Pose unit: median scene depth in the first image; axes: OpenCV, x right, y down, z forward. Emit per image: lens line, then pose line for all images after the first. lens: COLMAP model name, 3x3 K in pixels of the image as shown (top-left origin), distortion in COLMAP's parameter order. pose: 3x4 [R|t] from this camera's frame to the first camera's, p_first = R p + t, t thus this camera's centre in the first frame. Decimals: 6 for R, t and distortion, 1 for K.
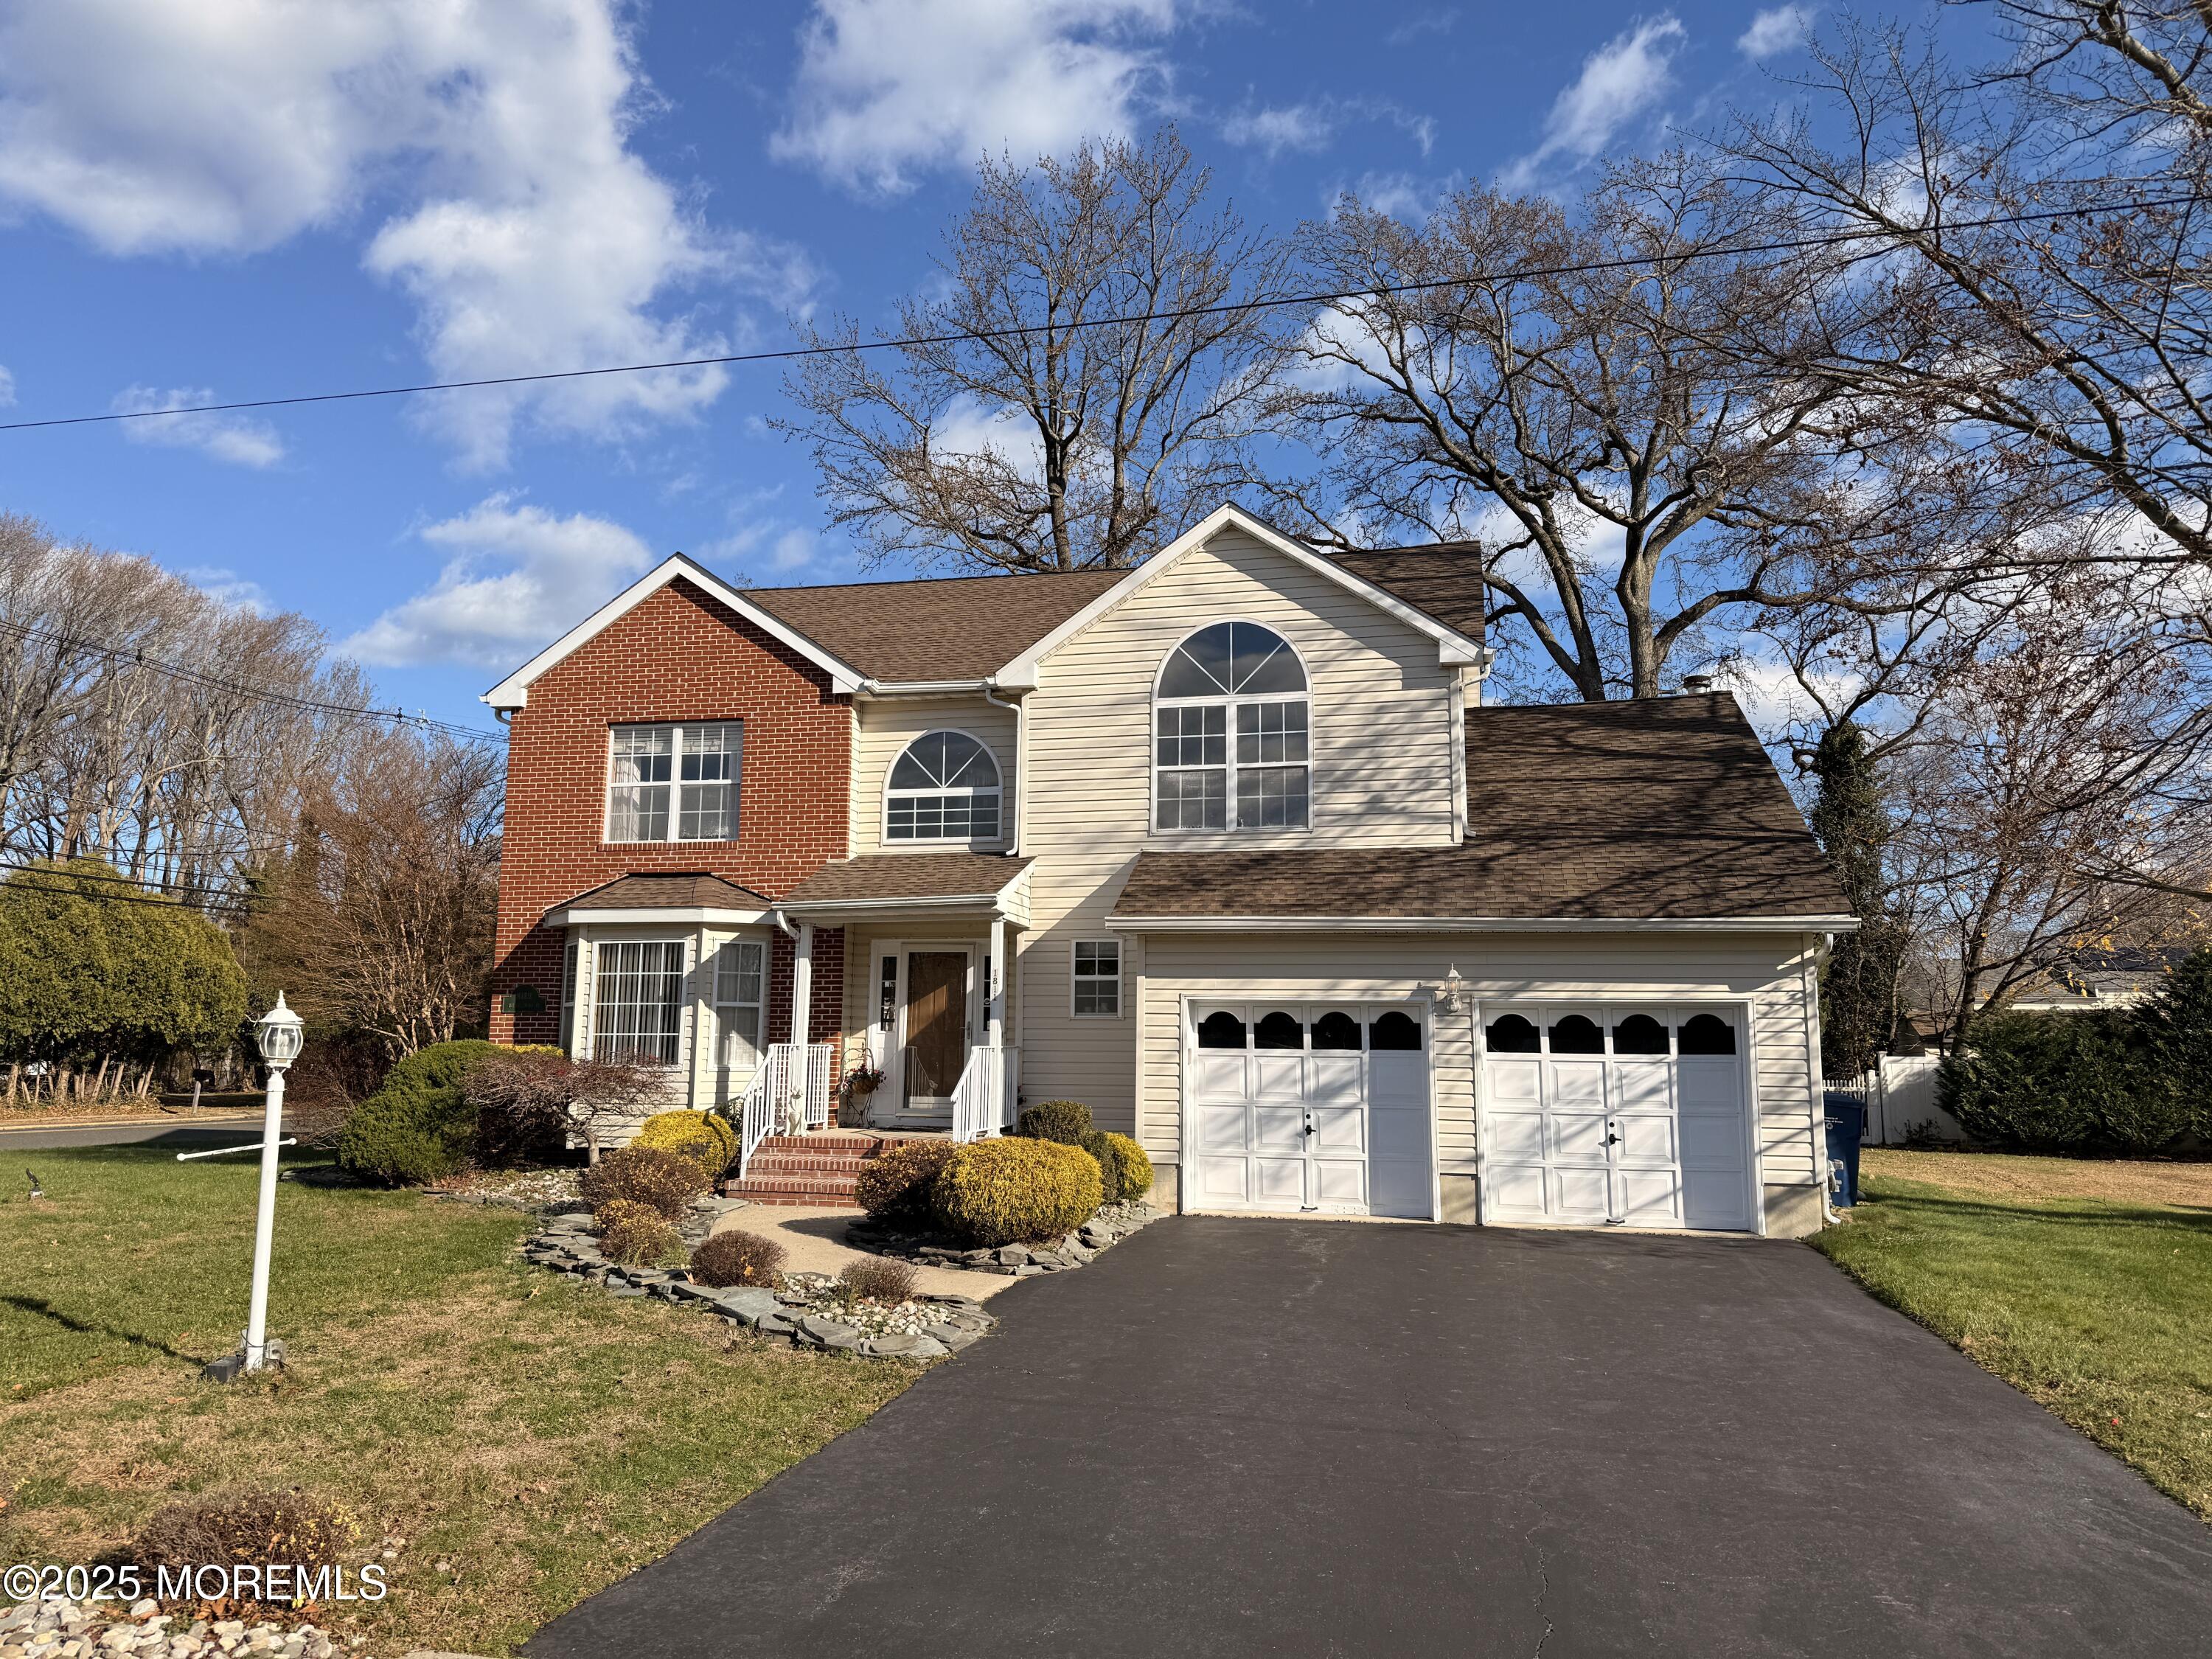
lens RADIAL K [[1550.6, 0, 1103.3], [0, 1550.6, 837.7], [0, 0, 1]] dist [0.064976, -0.014462]
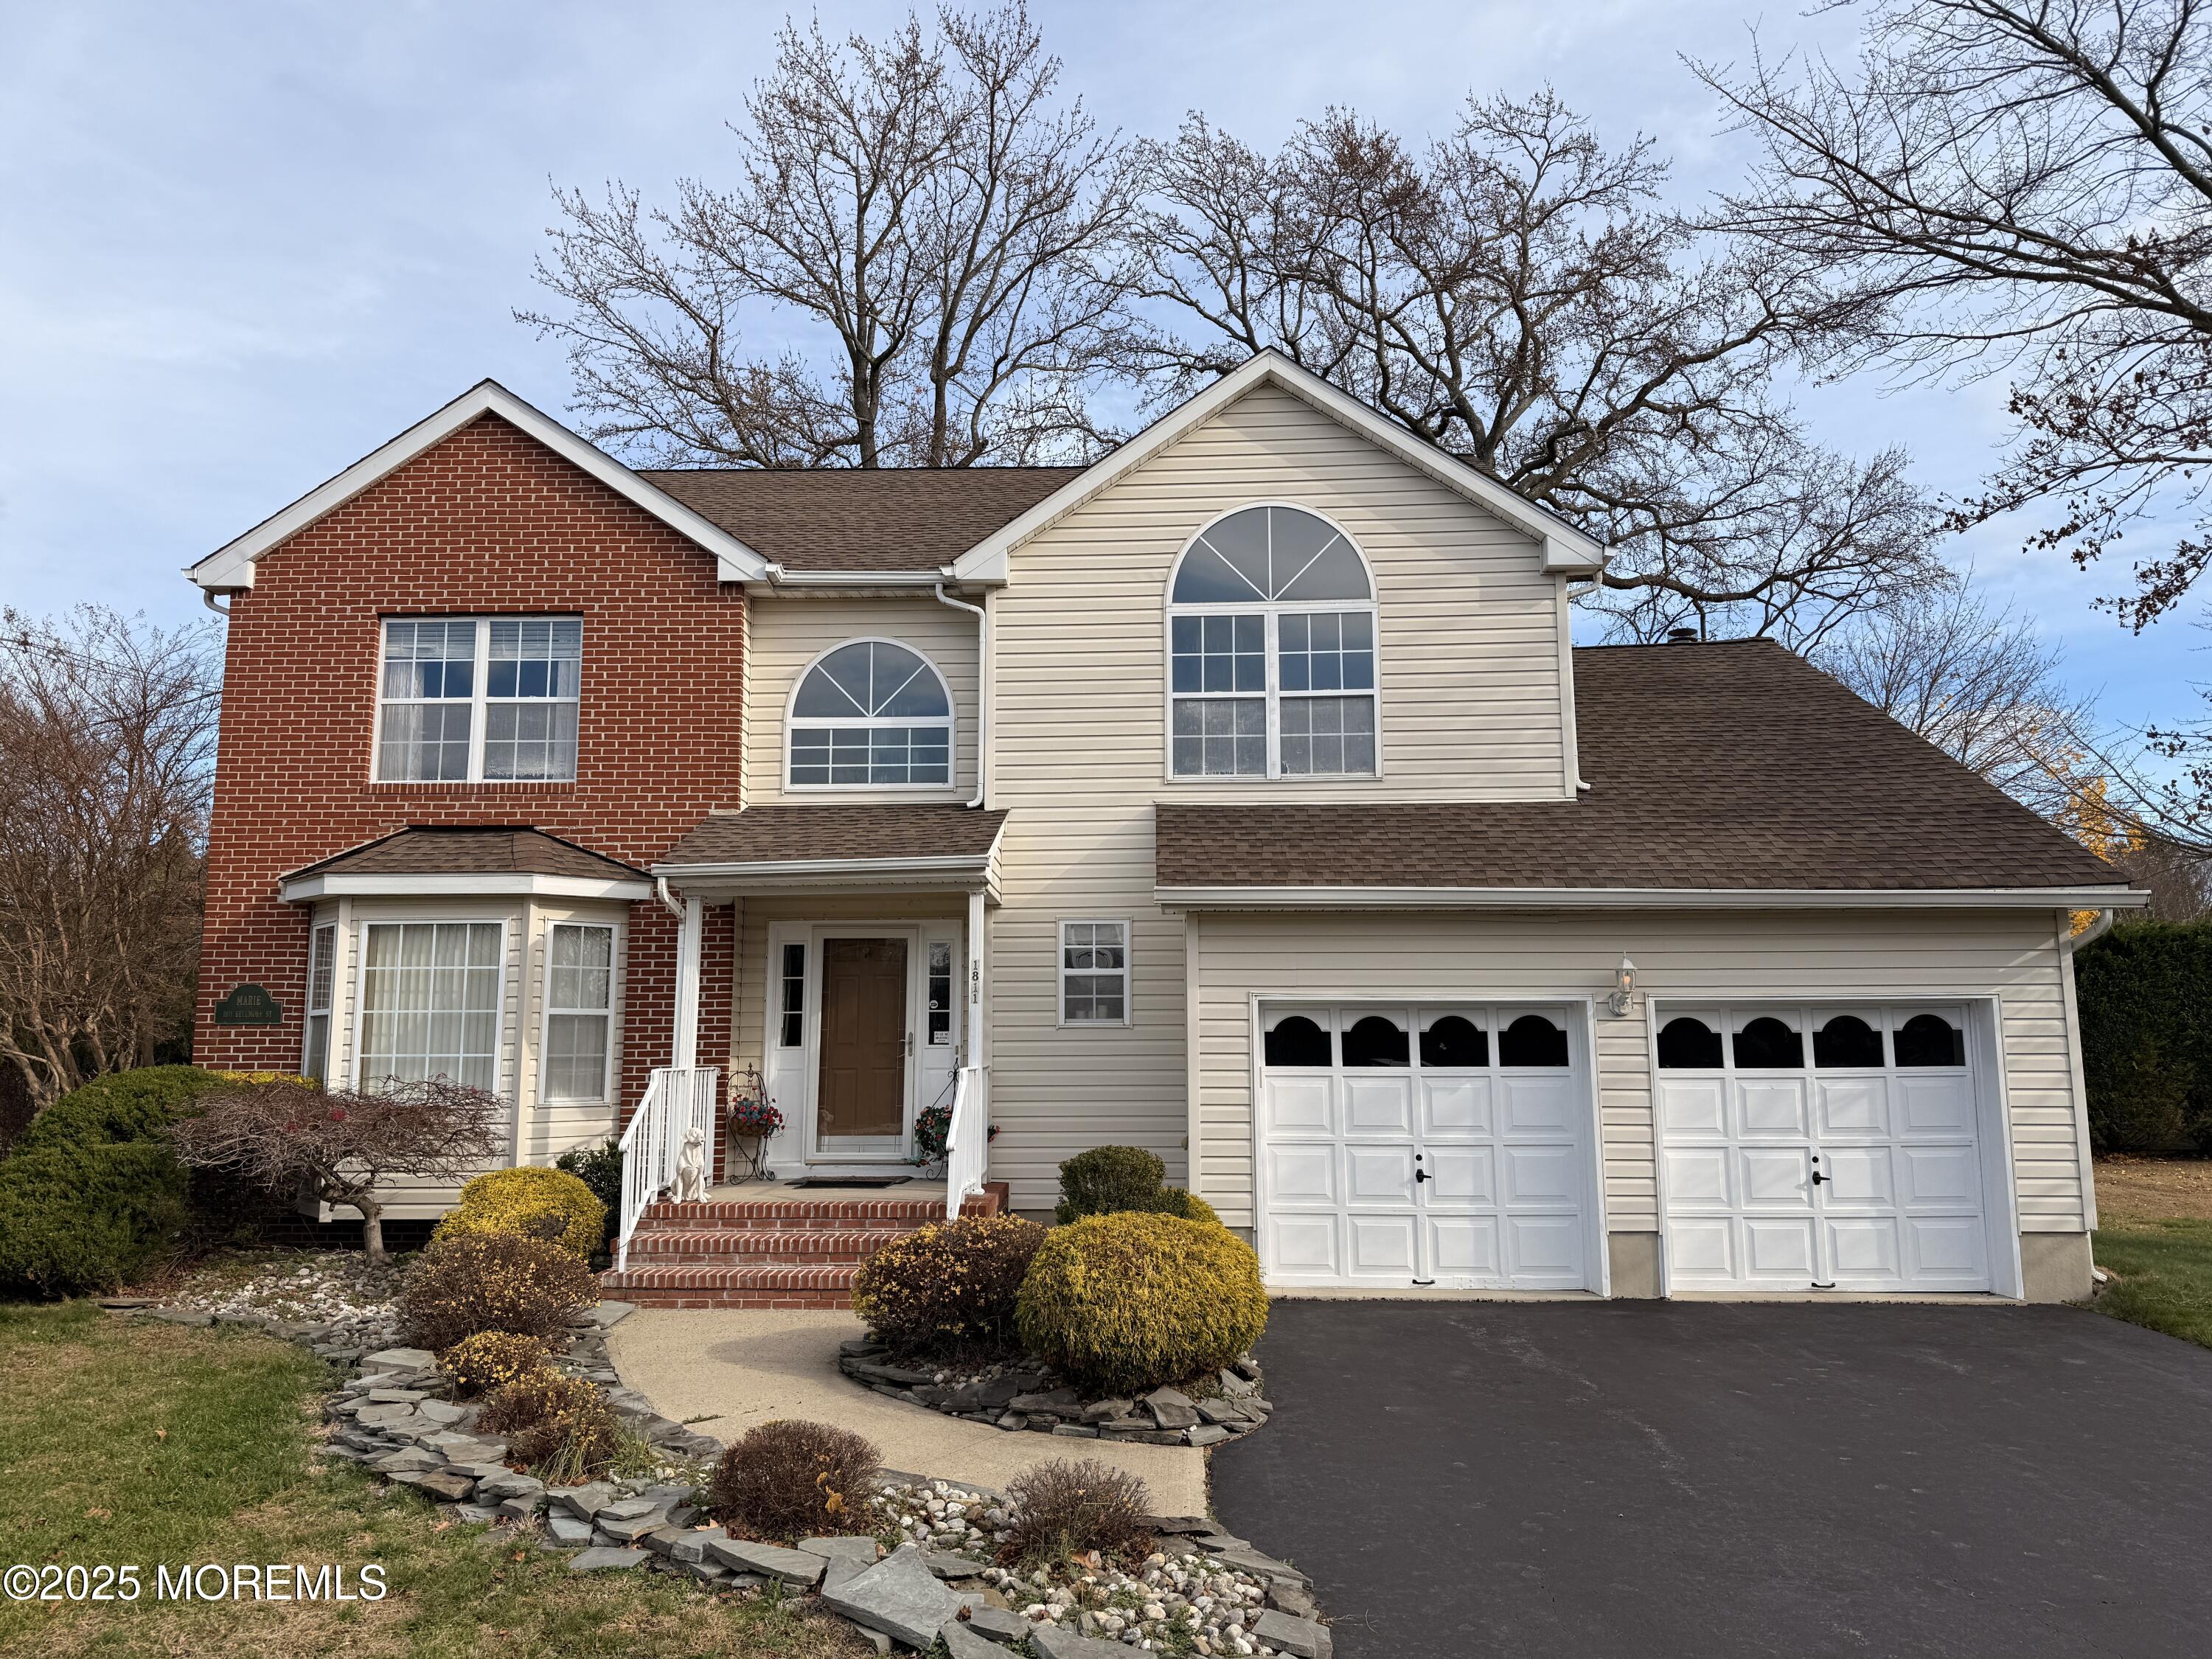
lens RADIAL K [[1548.7, 0, 1090.3], [0, 1548.7, 826.8], [0, 0, 1]] dist [0.073220, -0.087226]
pose [[0.981633, 0.015885, 0.190118, -0.144301], [-0.014175, 0.999846, -0.010353, 0.027510], [-0.190253, 0.007468, 0.981707, 0.261022]]
